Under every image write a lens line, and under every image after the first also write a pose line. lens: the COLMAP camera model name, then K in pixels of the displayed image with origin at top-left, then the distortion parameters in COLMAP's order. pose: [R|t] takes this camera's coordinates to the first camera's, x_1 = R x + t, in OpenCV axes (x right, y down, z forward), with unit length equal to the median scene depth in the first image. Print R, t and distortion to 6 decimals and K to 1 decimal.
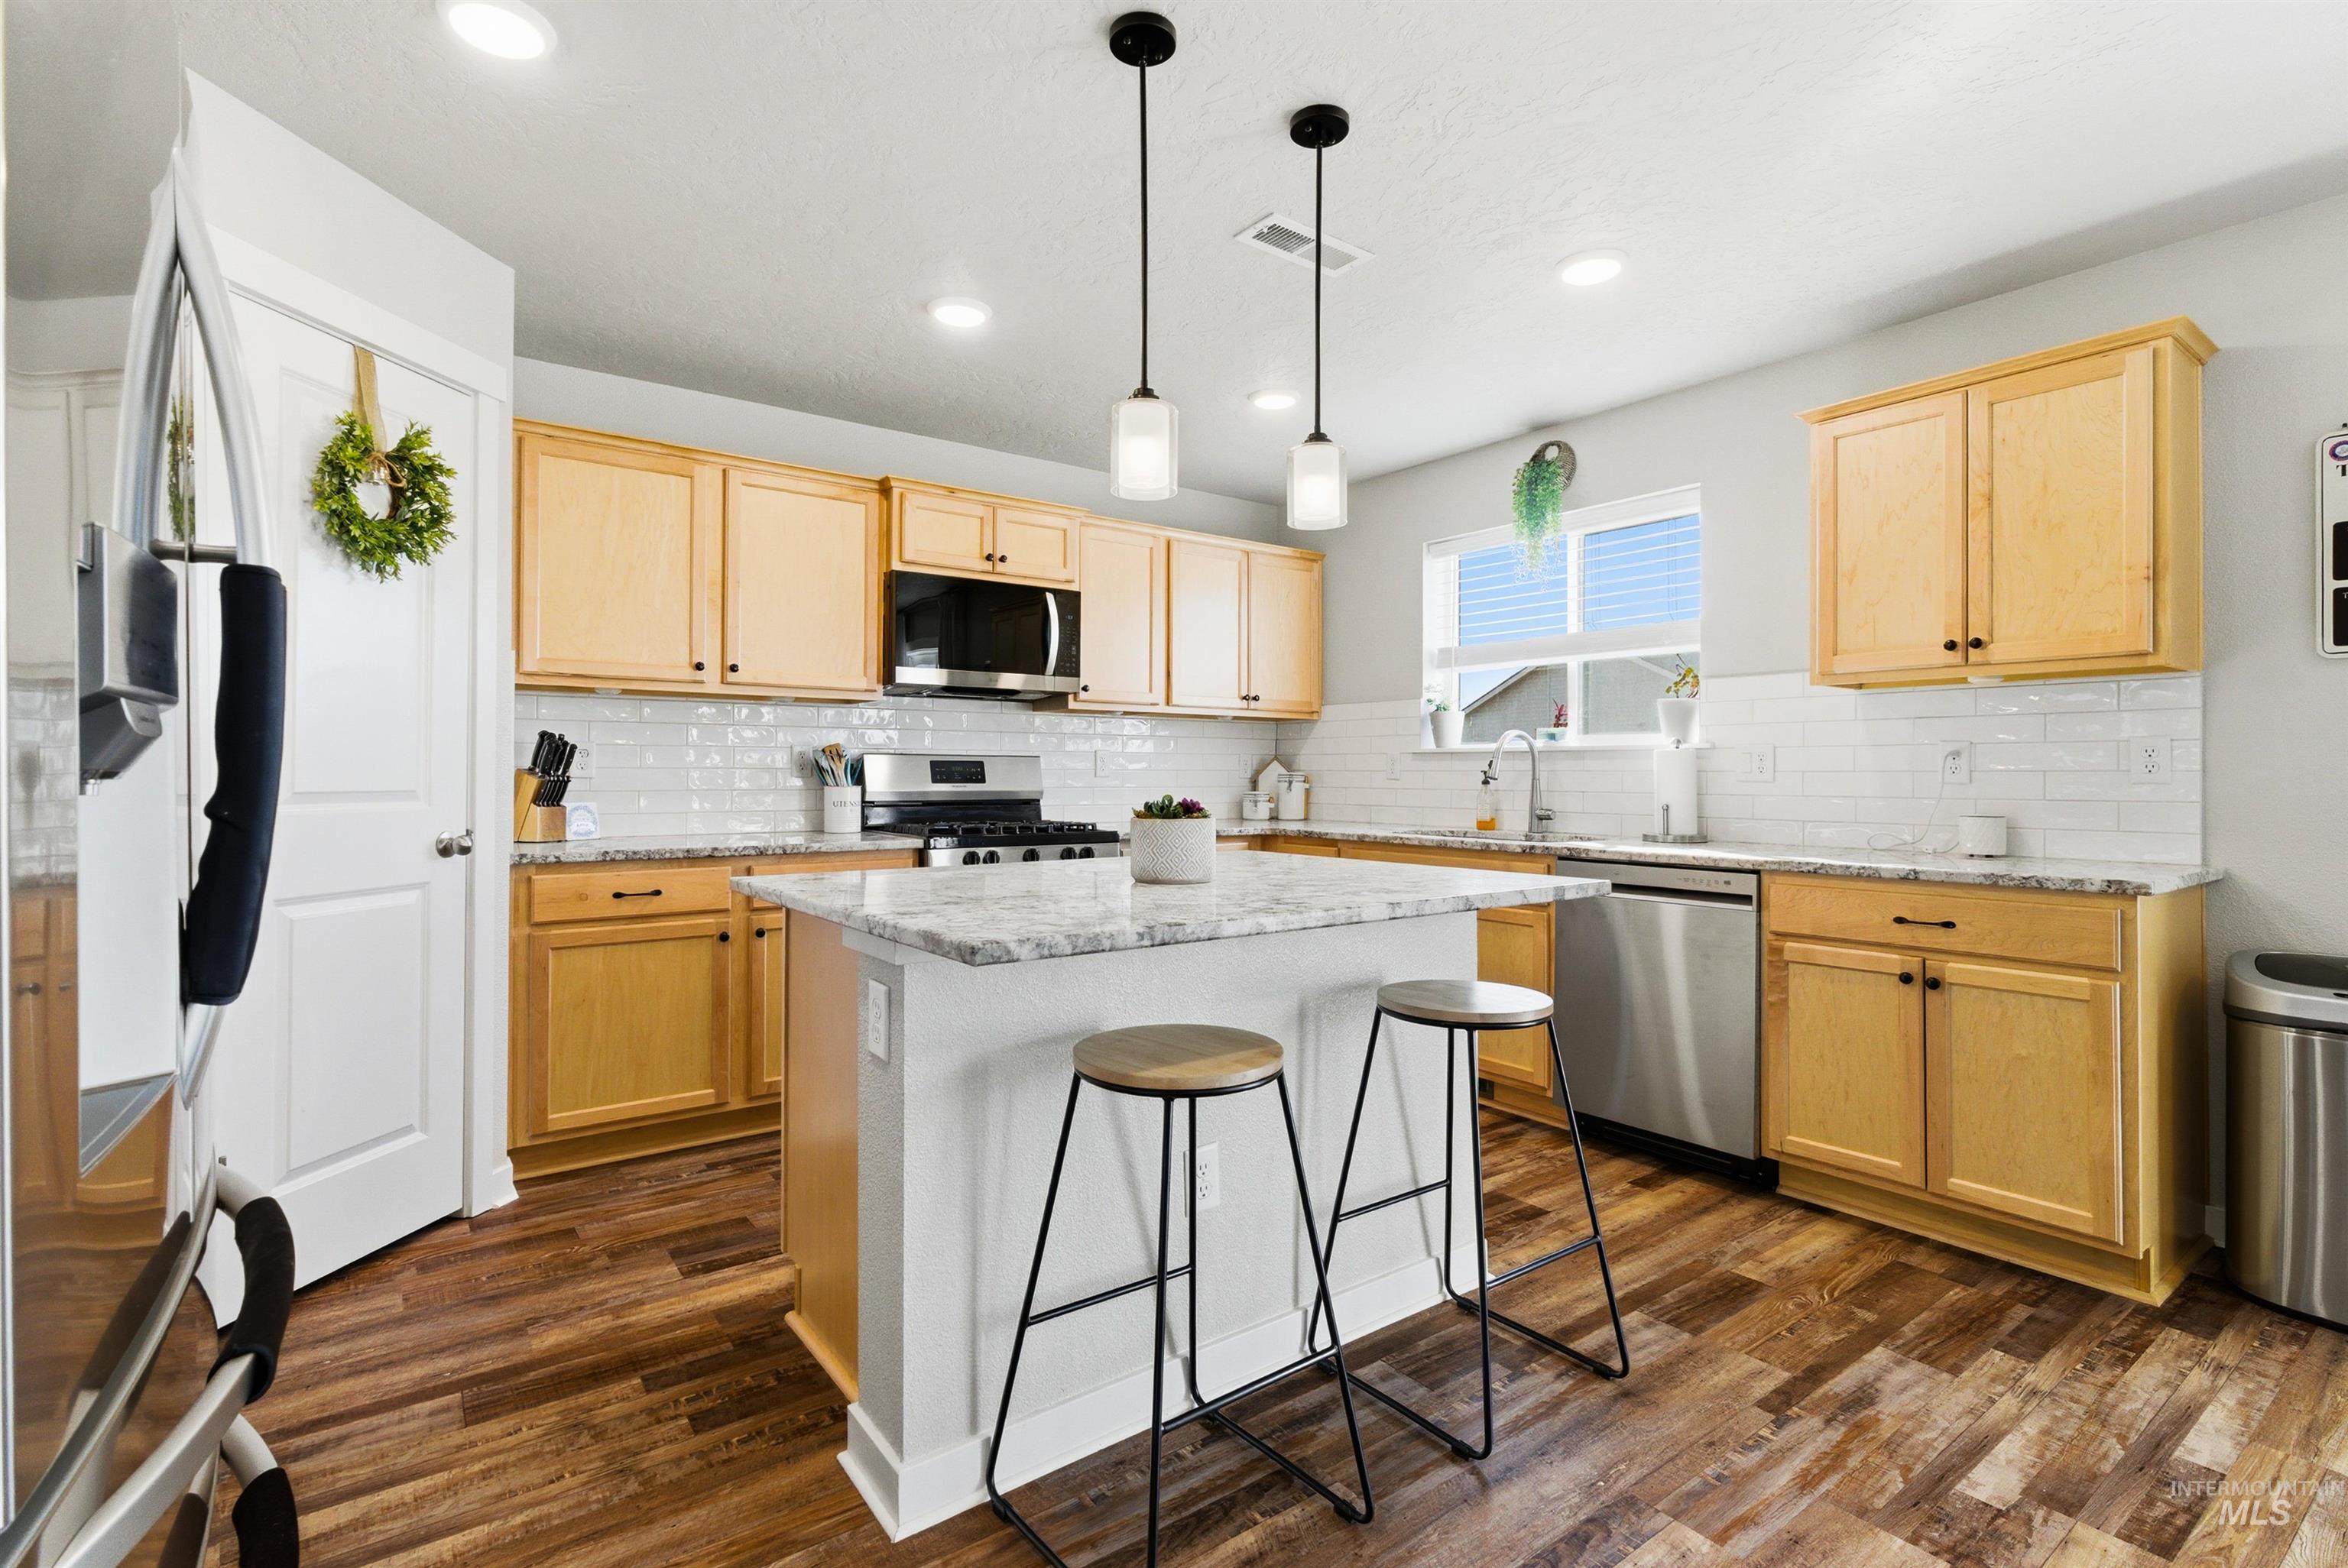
lens RADIAL K [[1084.1, 0, 1139.3], [0, 1084.1, 774.1], [0, 0, 1]] dist [-0.000293, 0.000560]
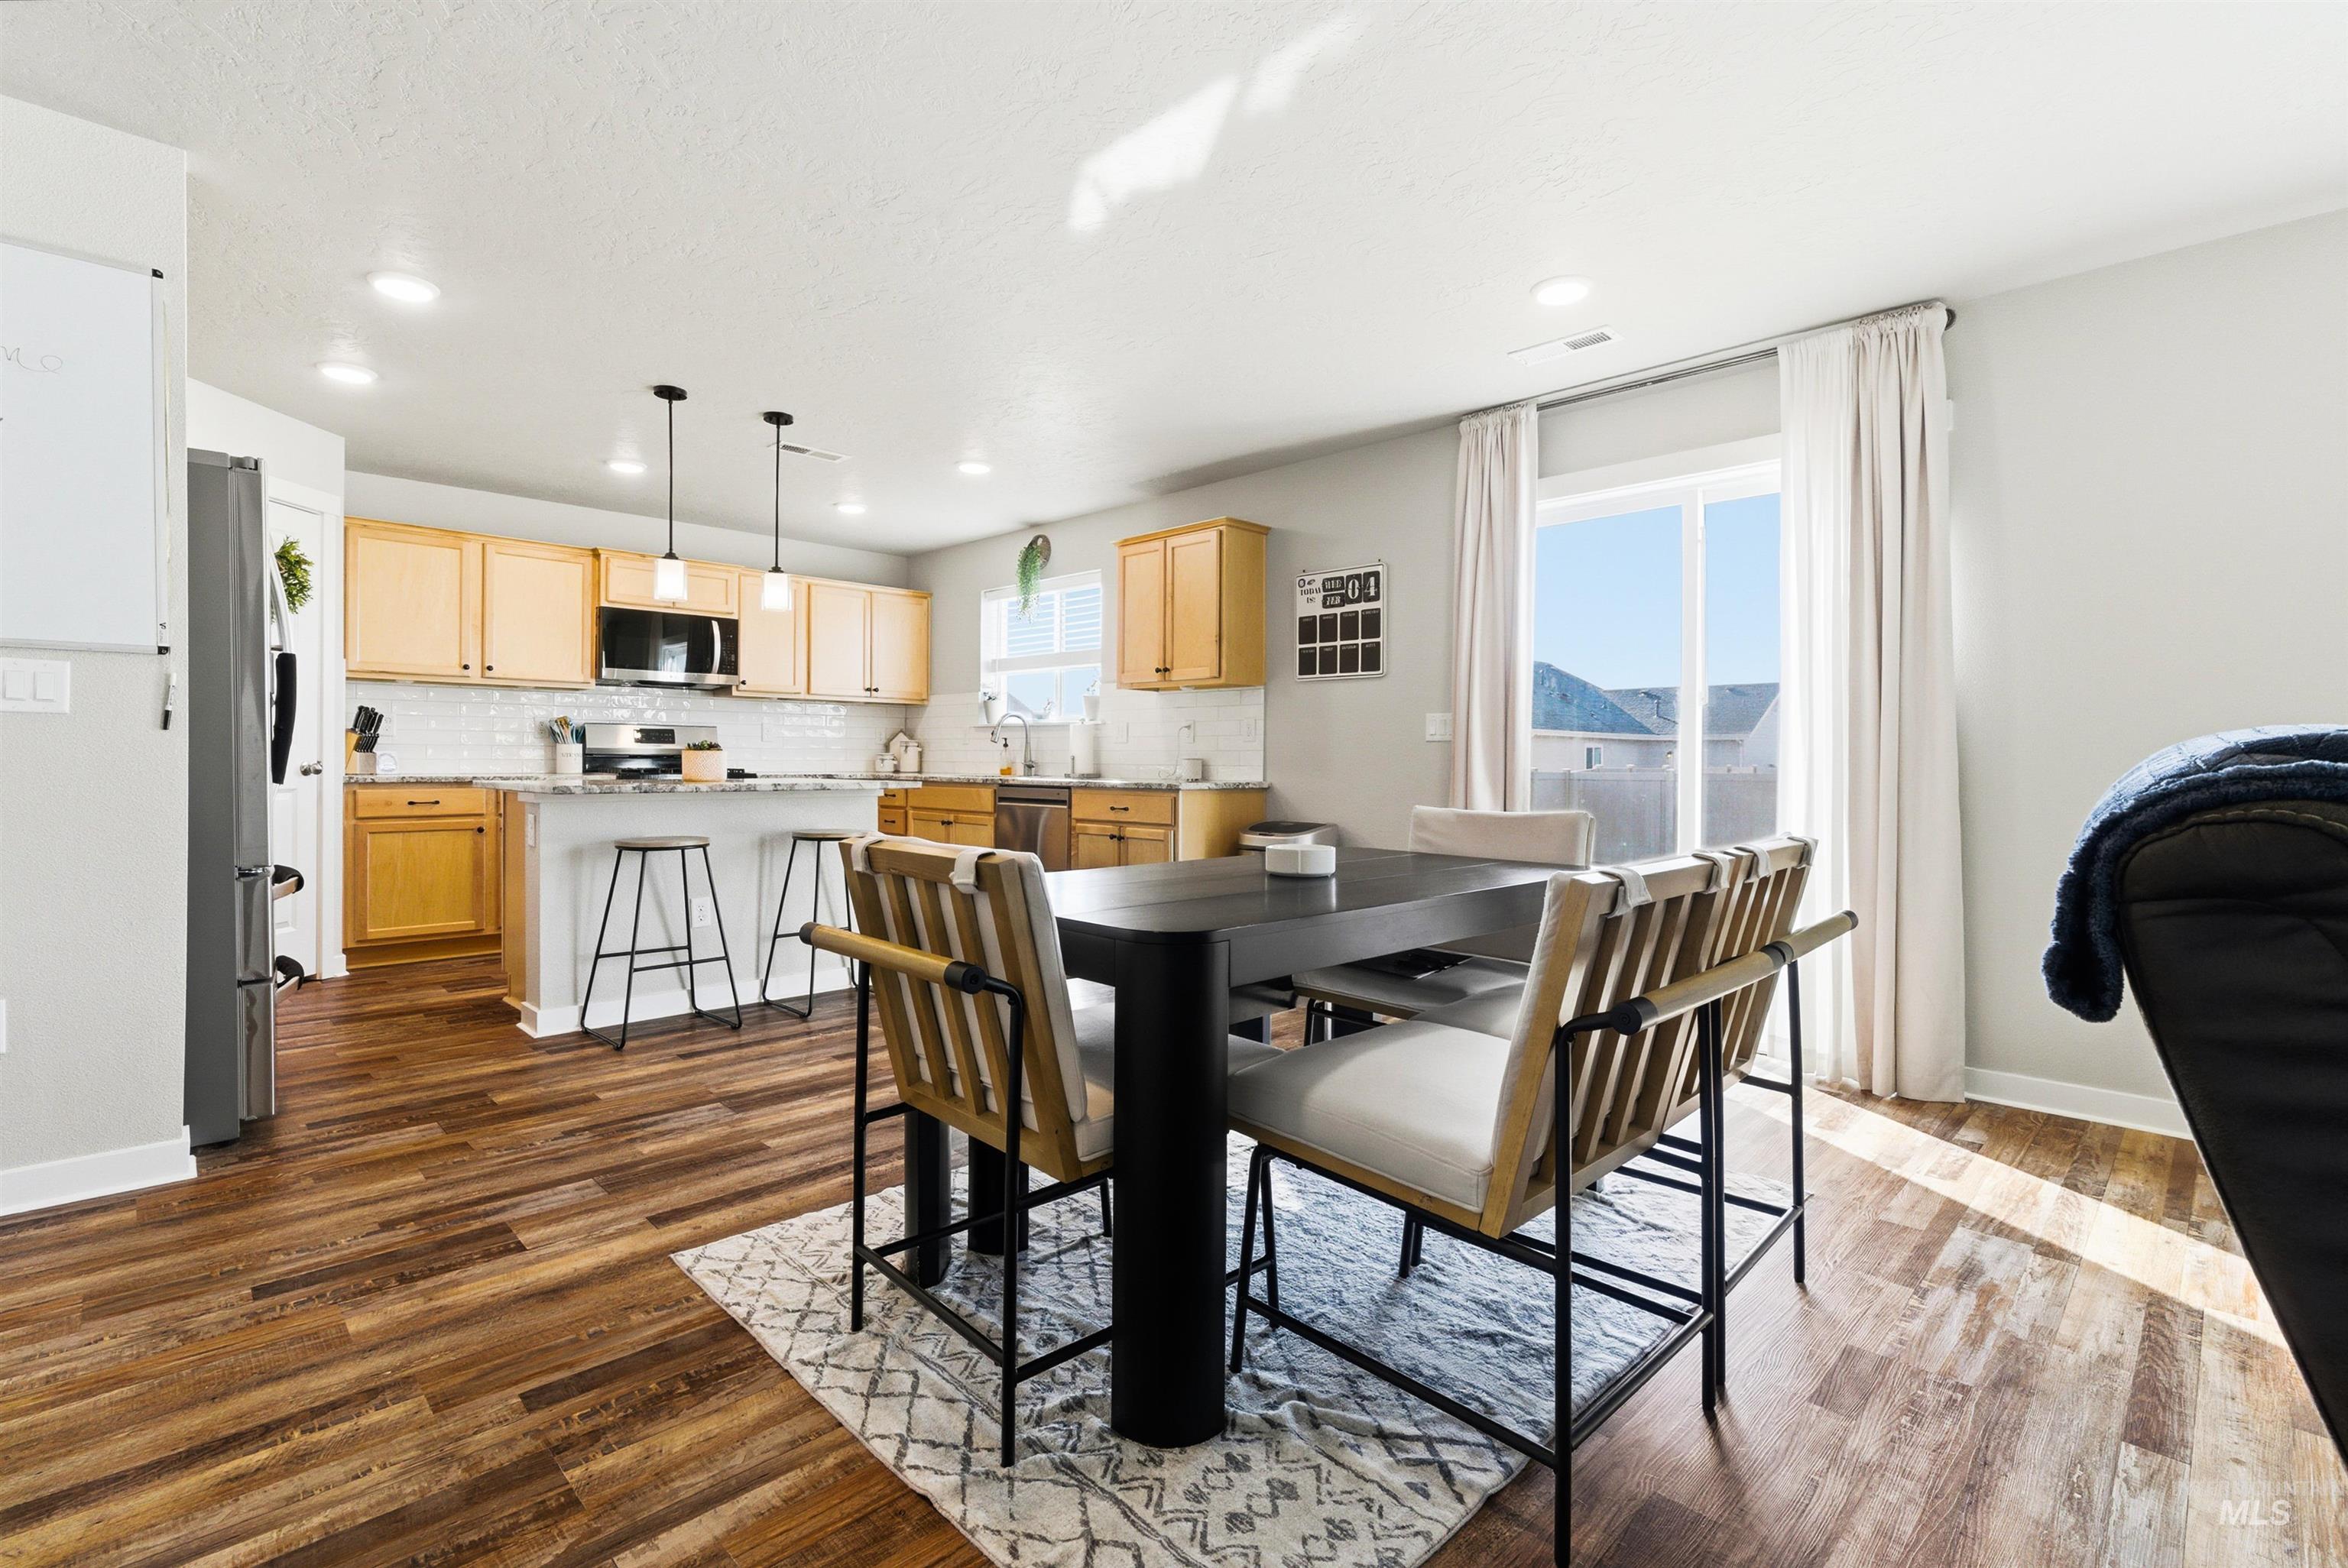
lens RADIAL K [[1084.1, 0, 1158.8], [0, 1084.1, 769.6], [0, 0, 1]] dist [-0.000293, 0.000560]
pose [[0.988209, 0.002958, 0.153081, 0.405583], [-0.004669, 0.999931, 0.010813, 0.034590], [-0.153038, -0.011400, 0.988155, -0.835097]]
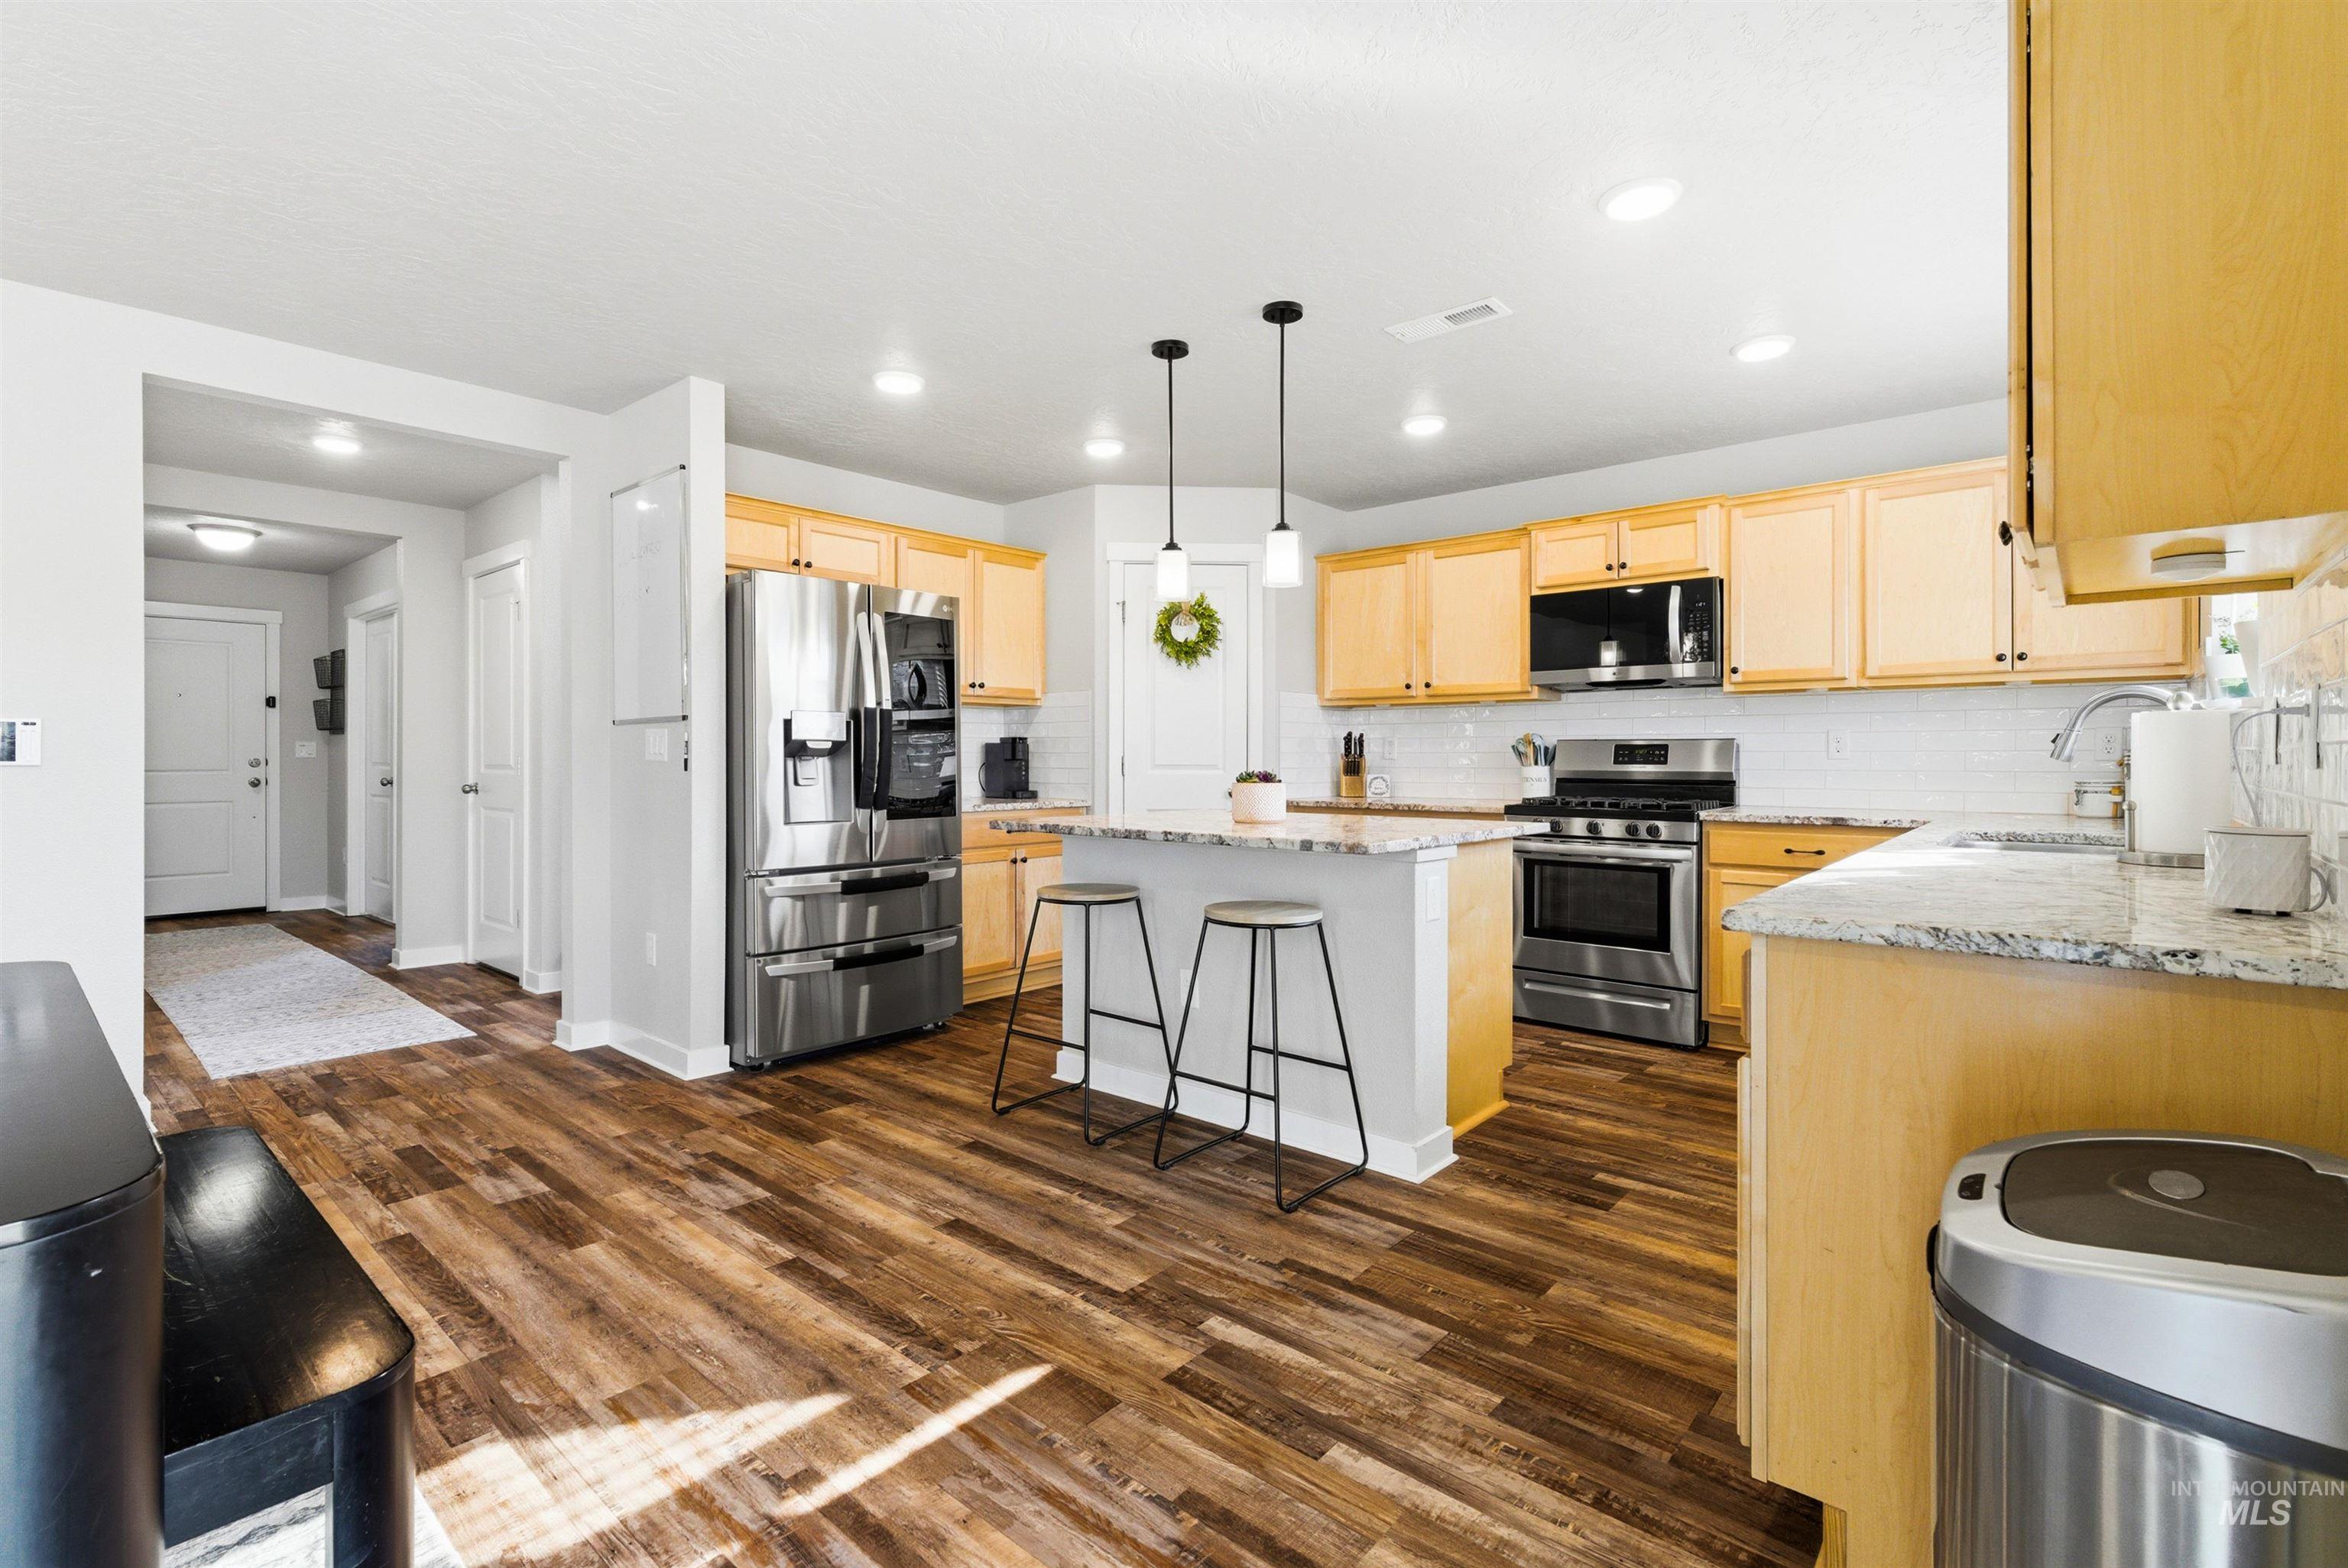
lens RADIAL K [[1084.1, 0, 1178.4], [0, 1084.1, 762.4], [0, 0, 1]] dist [-0.000293, 0.000560]
pose [[0.229953, 0.003573, -0.973195, 1.103332], [-0.000774, 0.999994, 0.003489, 0.003370], [0.973201, -0.000049, 0.229955, 0.370829]]
